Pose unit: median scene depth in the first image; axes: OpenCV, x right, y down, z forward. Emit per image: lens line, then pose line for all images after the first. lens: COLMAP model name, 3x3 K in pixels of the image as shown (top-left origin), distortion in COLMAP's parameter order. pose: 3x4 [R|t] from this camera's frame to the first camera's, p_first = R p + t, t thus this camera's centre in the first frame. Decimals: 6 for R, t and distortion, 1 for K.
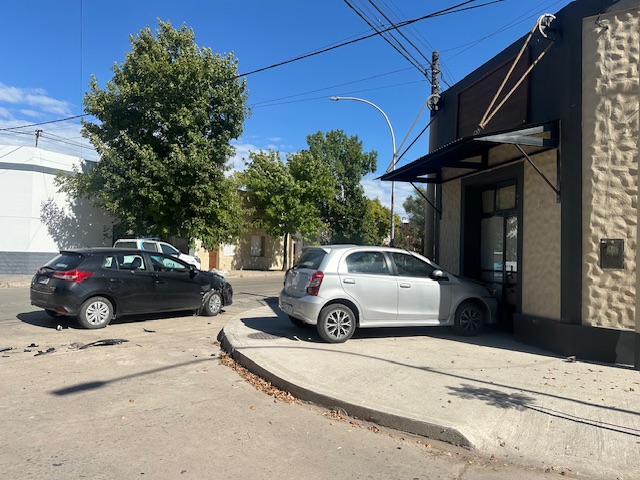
lens RADIAL K [[495.2, 0, 320.9], [0, 495.2, 253.2], [0, 0, 1]] dist [0.135830, -0.253005]
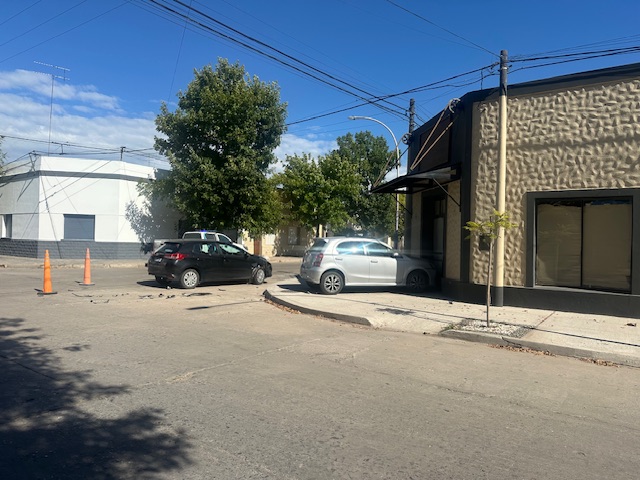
lens RADIAL K [[495.2, 0, 320.9], [0, 495.2, 253.2], [0, 0, 1]] dist [0.135830, -0.253005]
pose [[0.996601, -0.003337, -0.082308, 0.085905], [0.005353, 0.999691, 0.024283, -0.002569], [0.082201, -0.024641, 0.996311, -0.442977]]
